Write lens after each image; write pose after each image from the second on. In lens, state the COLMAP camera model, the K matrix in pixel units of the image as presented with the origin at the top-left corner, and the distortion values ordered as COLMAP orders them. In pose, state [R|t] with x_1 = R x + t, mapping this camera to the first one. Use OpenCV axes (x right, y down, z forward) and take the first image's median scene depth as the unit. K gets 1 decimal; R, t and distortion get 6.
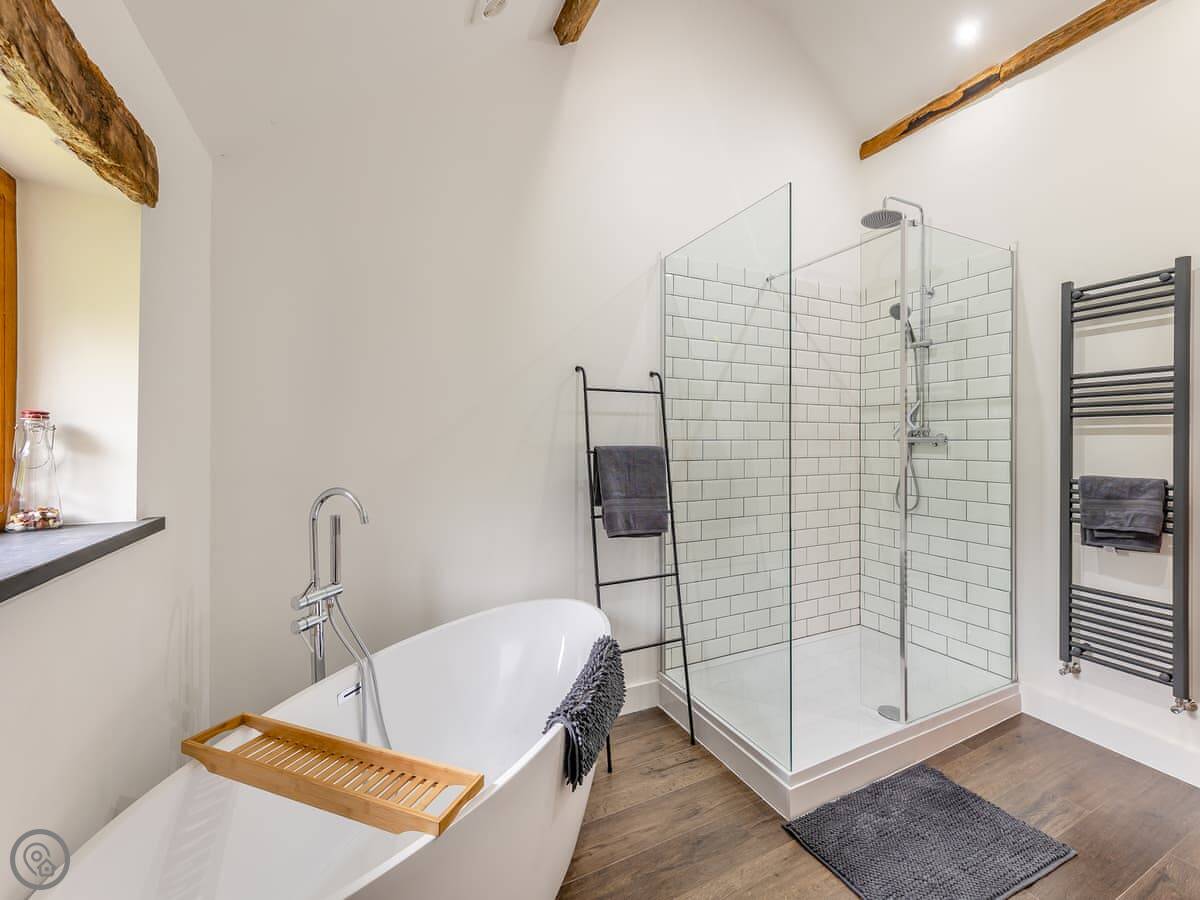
lens RADIAL K [[472.3, 0, 600.0], [0, 472.3, 450.0], [0, 0, 1]] dist [0.001340, -0.000482]
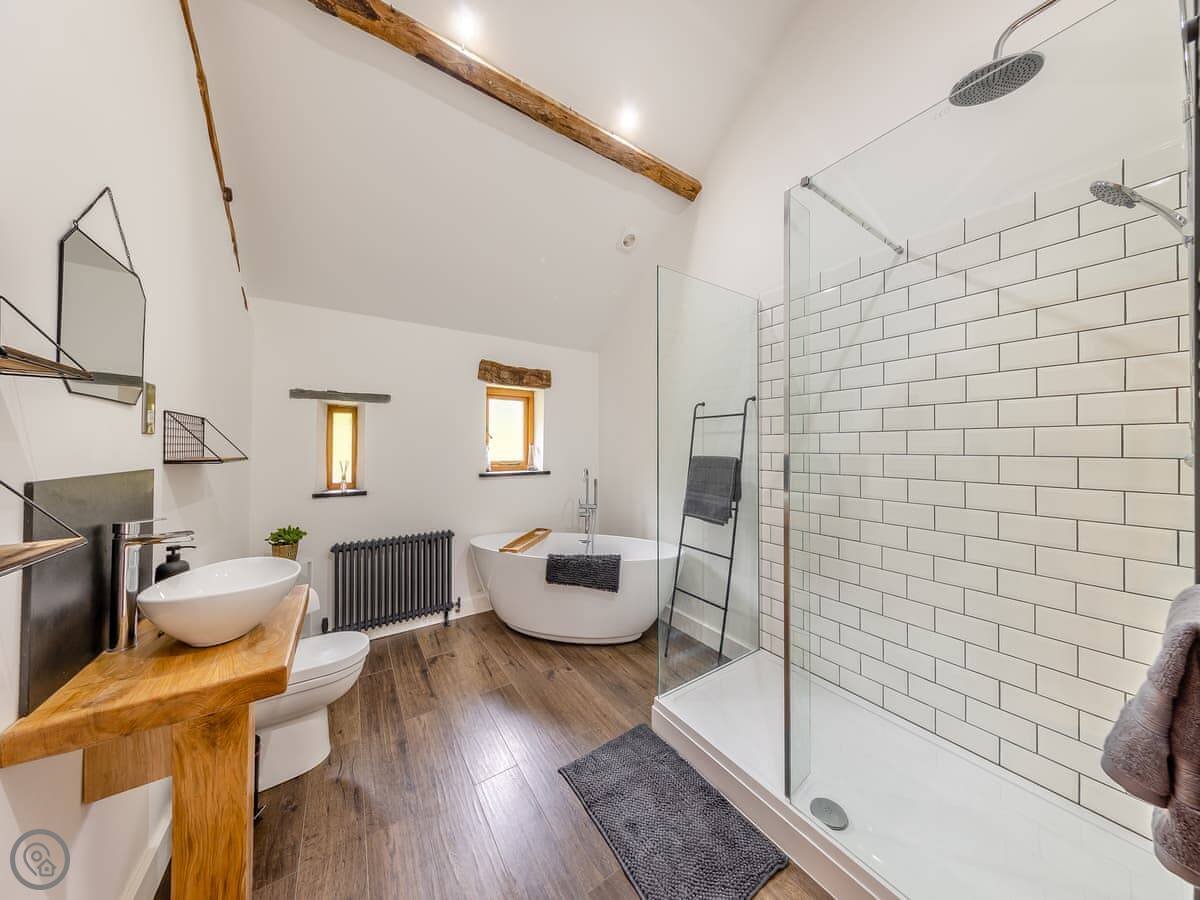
lens RADIAL K [[376.9, 0, 604.8], [0, 376.9, 448.5], [0, 0, 1]] dist [0.000961, -0.000073]
pose [[0.160905, 0.007241, -0.986943, 1.019777], [-0.017783, 0.999832, 0.004437, -0.028366], [0.986810, 0.016837, 0.161006, 0.467197]]
